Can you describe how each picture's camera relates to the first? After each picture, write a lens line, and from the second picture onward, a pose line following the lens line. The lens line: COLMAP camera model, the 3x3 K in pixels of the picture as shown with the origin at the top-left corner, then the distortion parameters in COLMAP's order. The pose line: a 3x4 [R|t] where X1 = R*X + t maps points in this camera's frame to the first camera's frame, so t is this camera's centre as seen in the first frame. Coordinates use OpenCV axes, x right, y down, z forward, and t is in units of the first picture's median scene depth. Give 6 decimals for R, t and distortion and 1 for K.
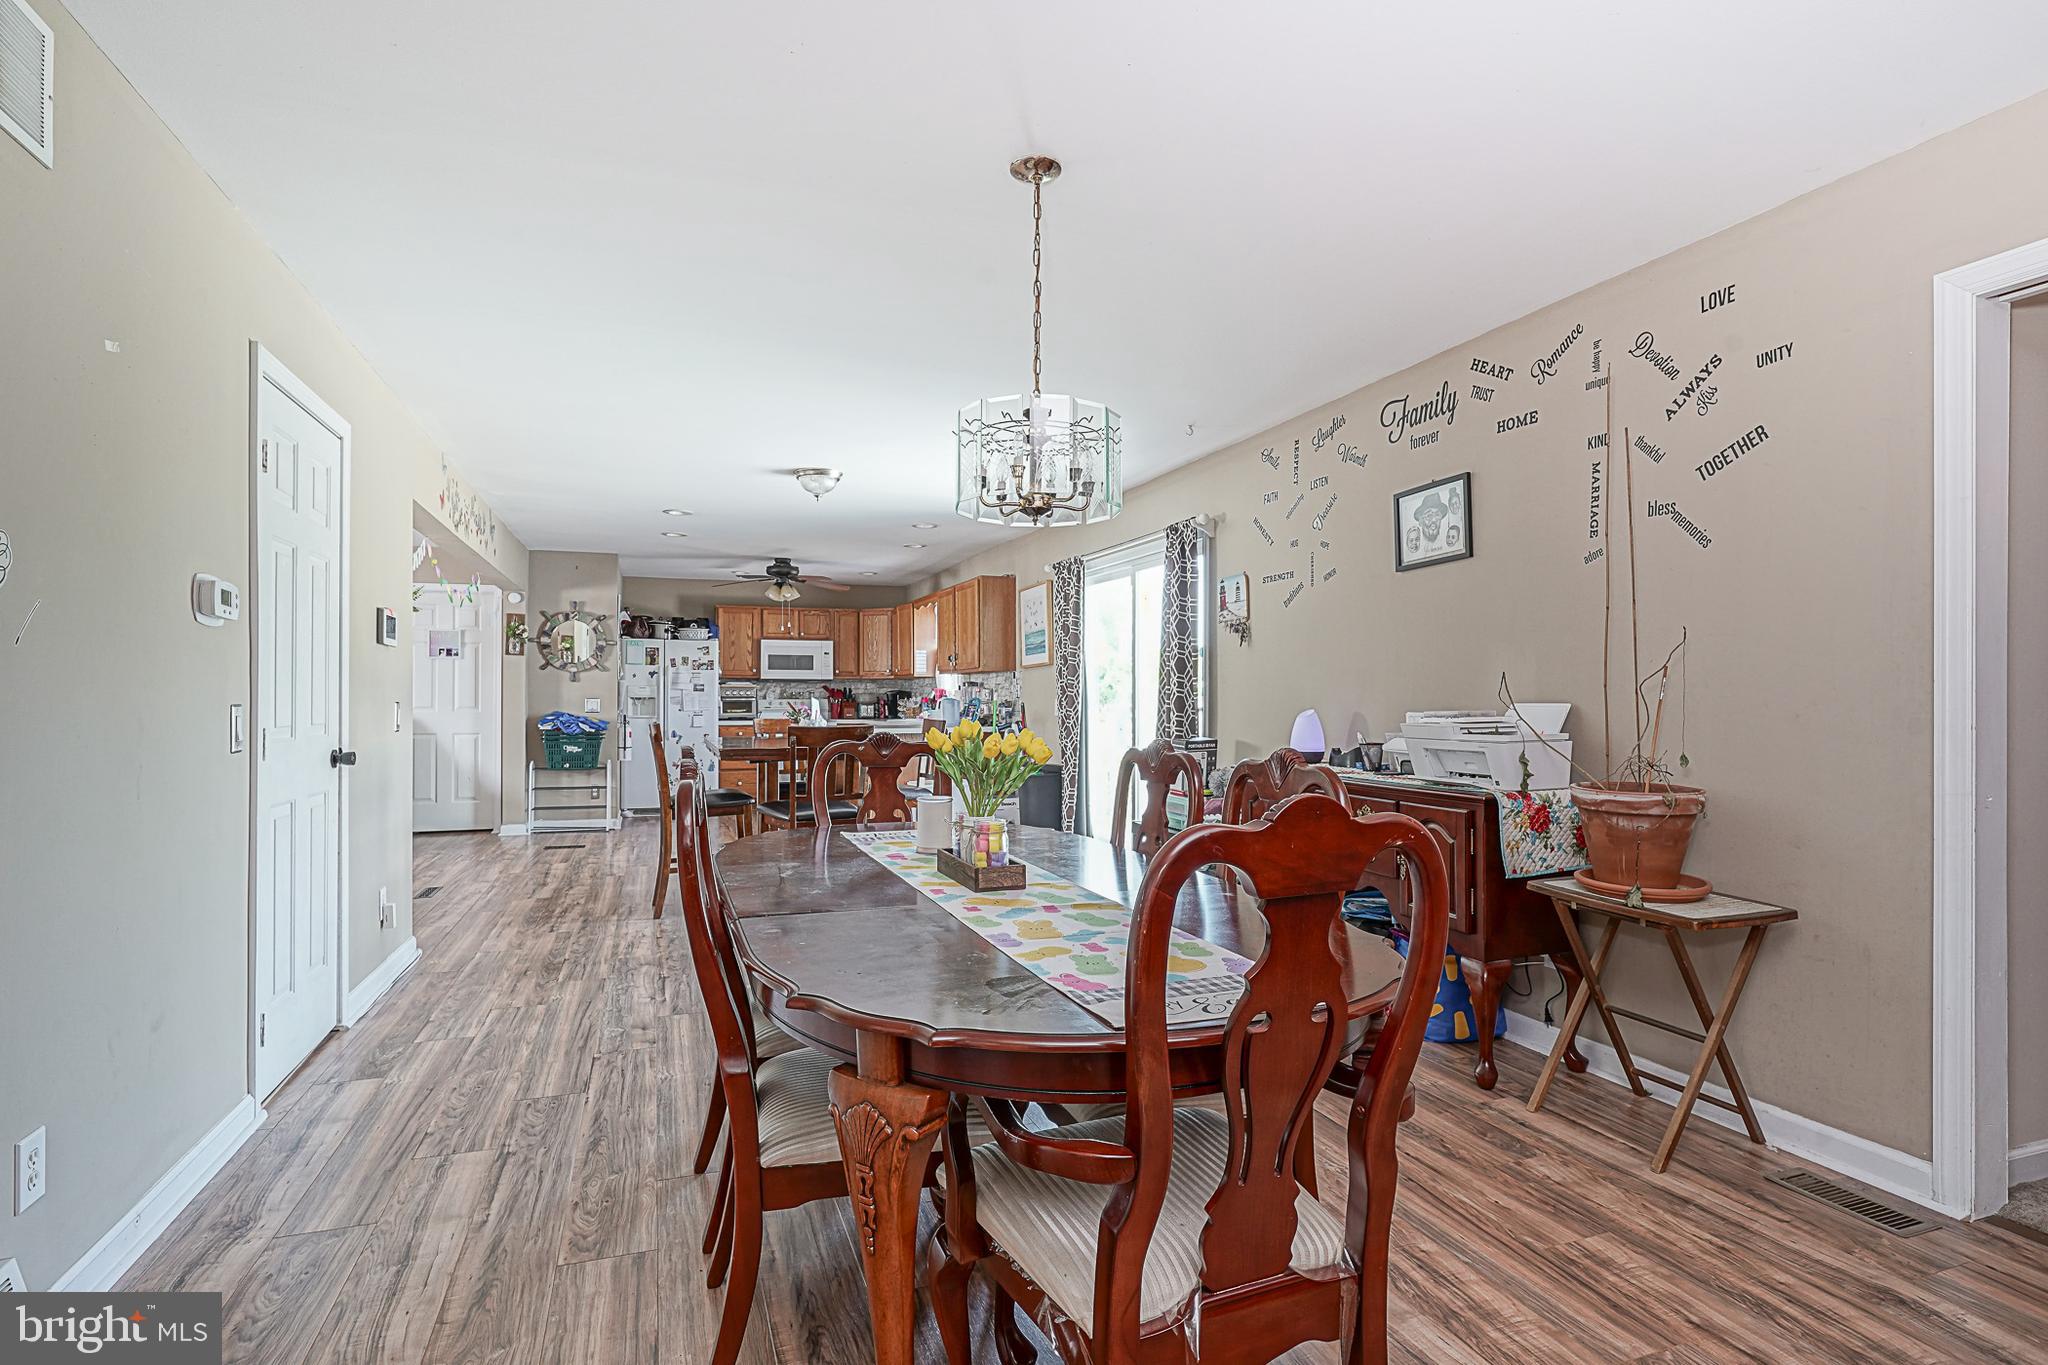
lens RADIAL K [[1006.8, 0, 1020.8], [0, 1006.8, 674.8], [0, 0, 1]] dist [-0.009372, 0.004736]
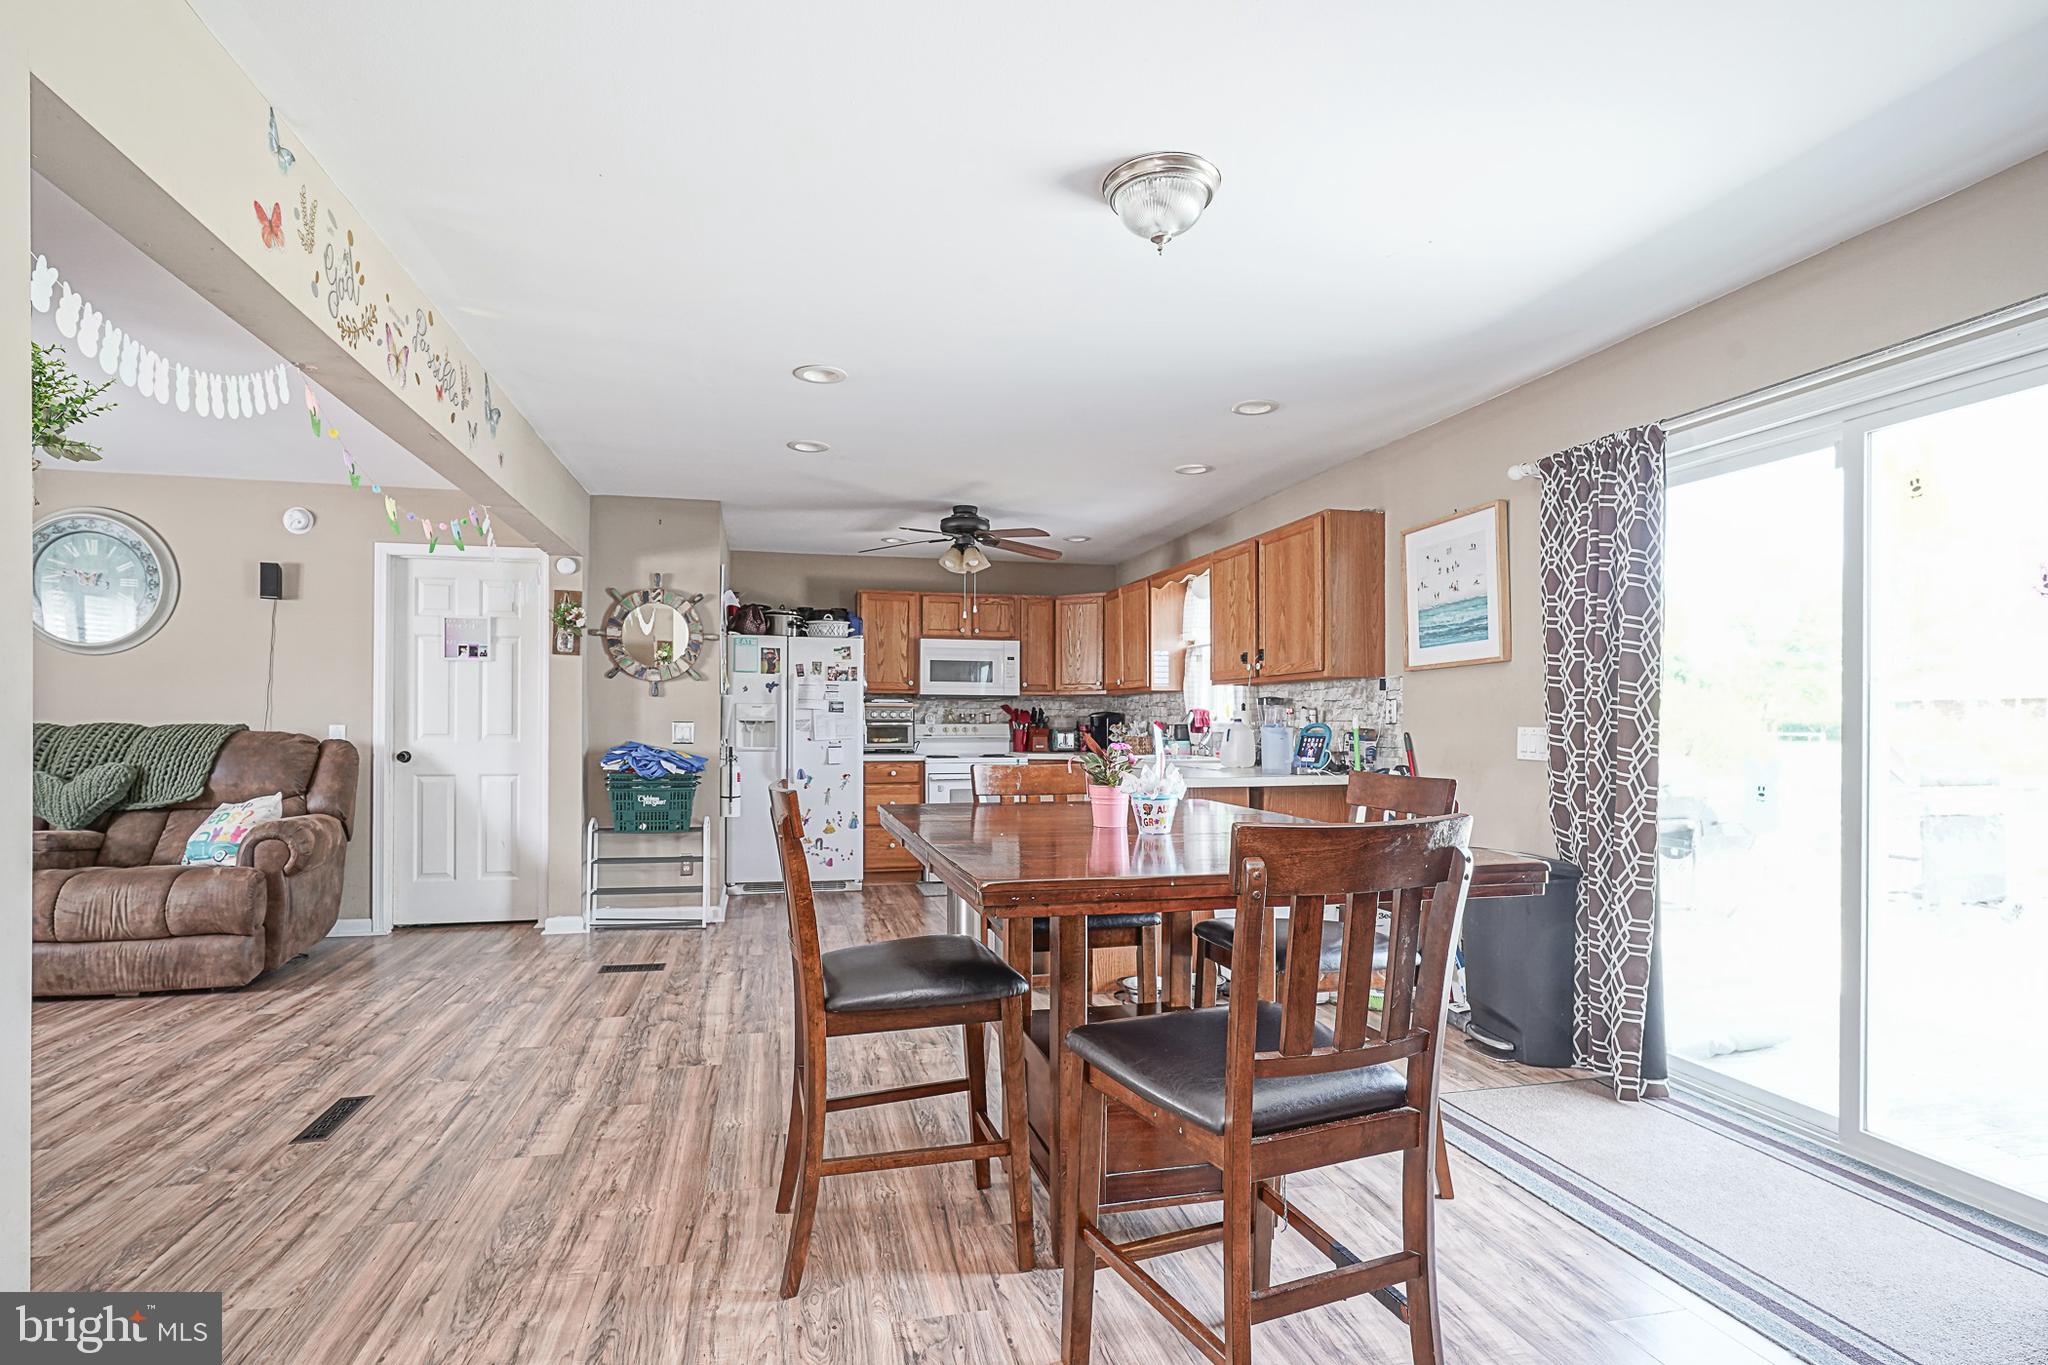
lens RADIAL K [[1006.8, 0, 1002.0], [0, 1006.8, 716.5], [0, 0, 1]] dist [-0.009372, 0.004736]
pose [[0.992395, 0.003519, -0.123045, -0.138291], [-0.001321, 0.999838, 0.017943, 0.007861], [0.123088, -0.017644, 0.992239, 0.372656]]
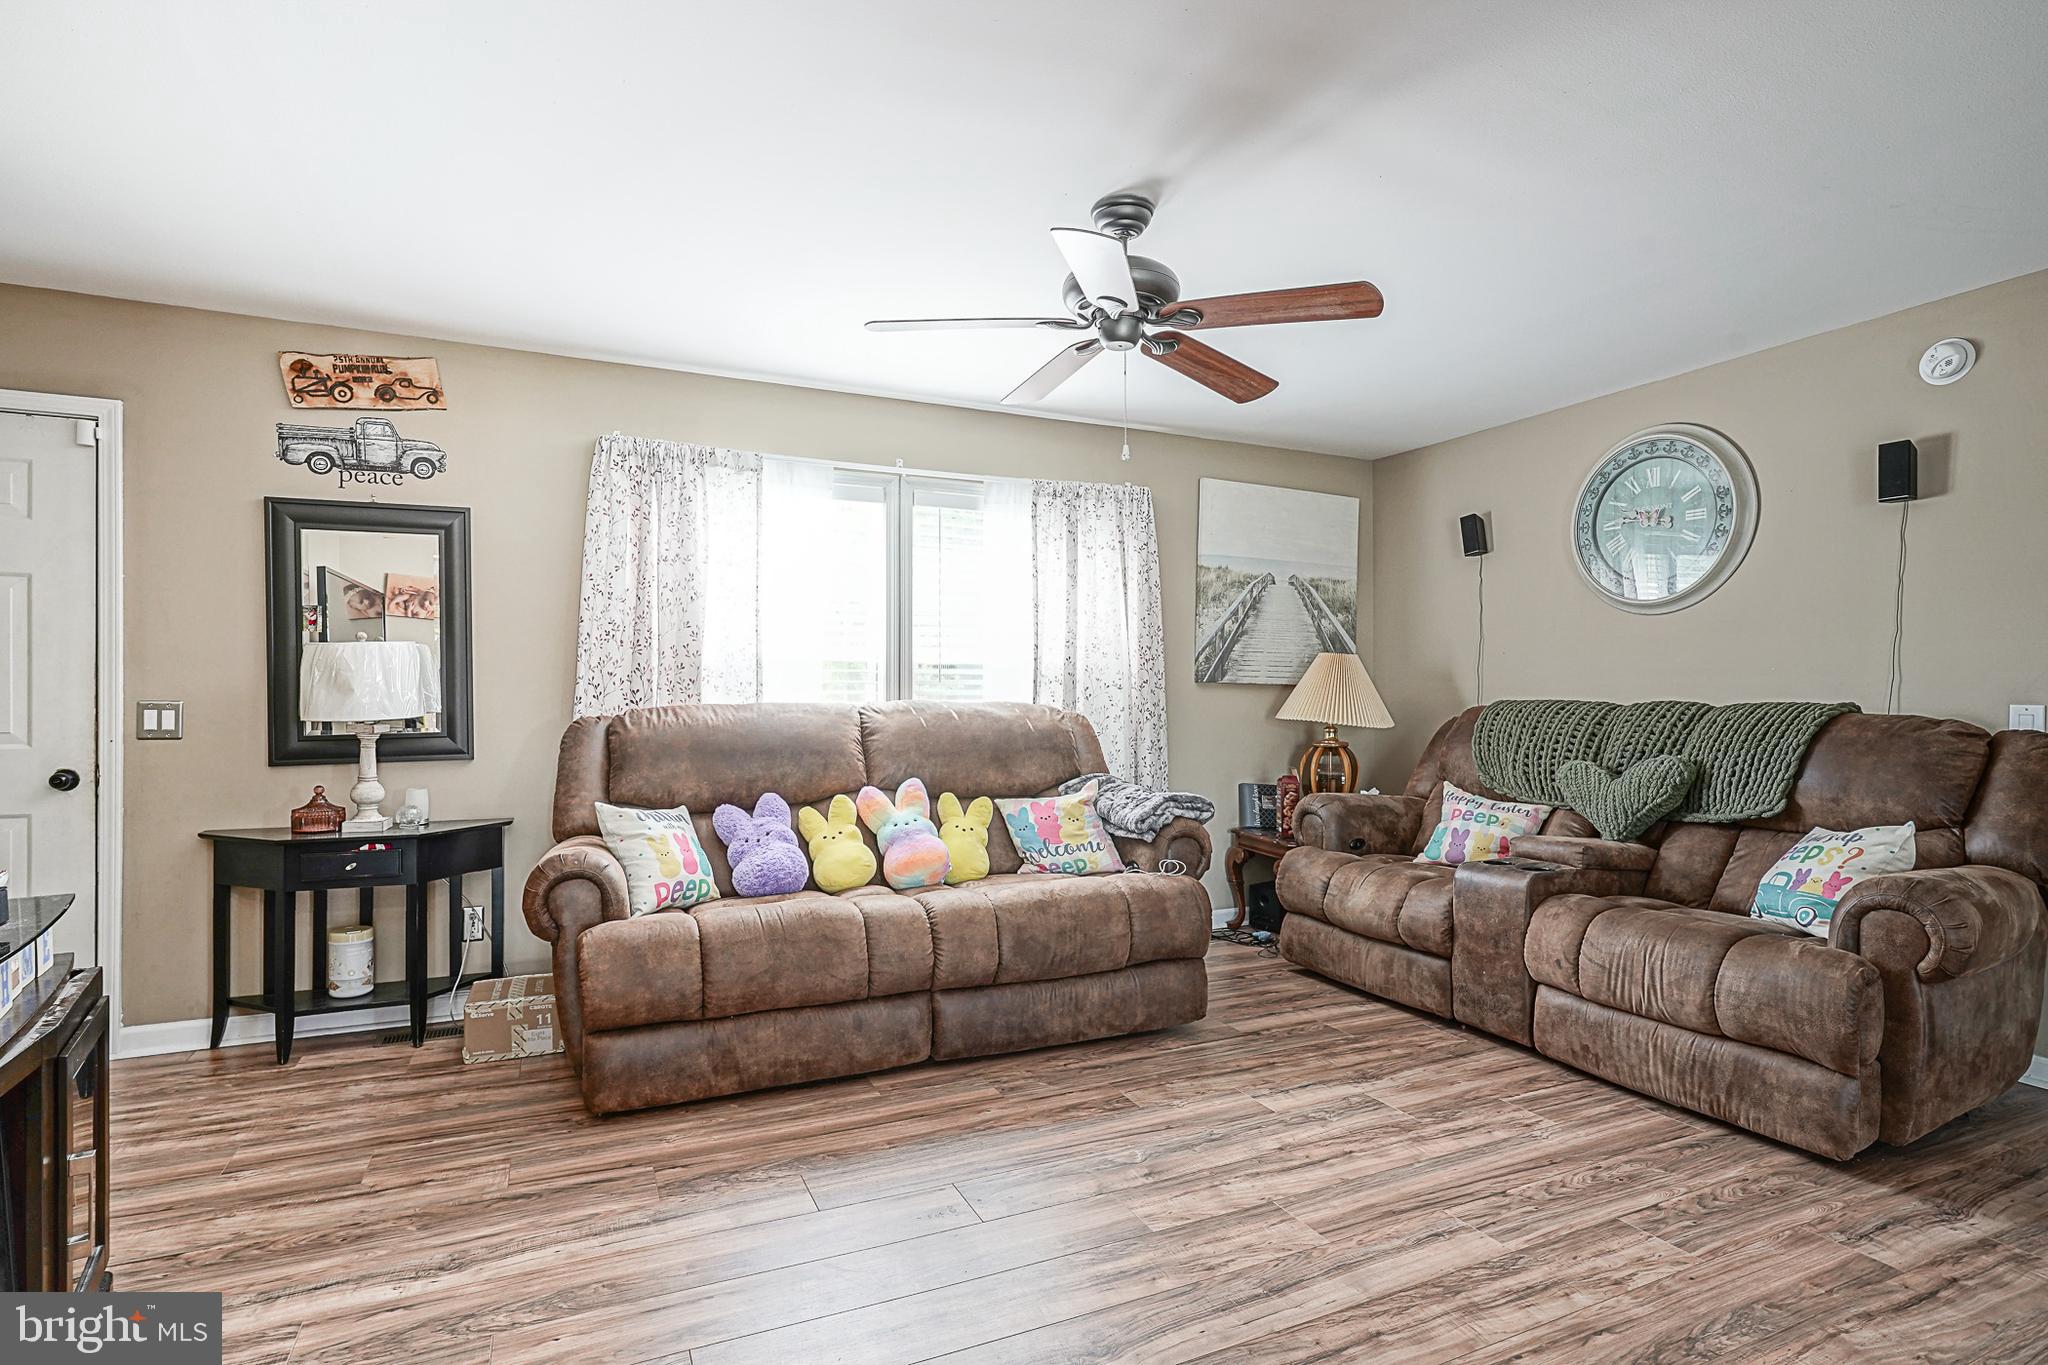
lens RADIAL K [[1006.8, 0, 1019.0], [0, 1006.8, 699.9], [0, 0, 1]] dist [-0.009372, 0.004736]
pose [[0.083575, 0.003758, -0.996494, -0.302843], [0.022367, 0.999734, 0.005647, 0.013151], [0.996250, -0.022760, 0.083469, 0.557826]]
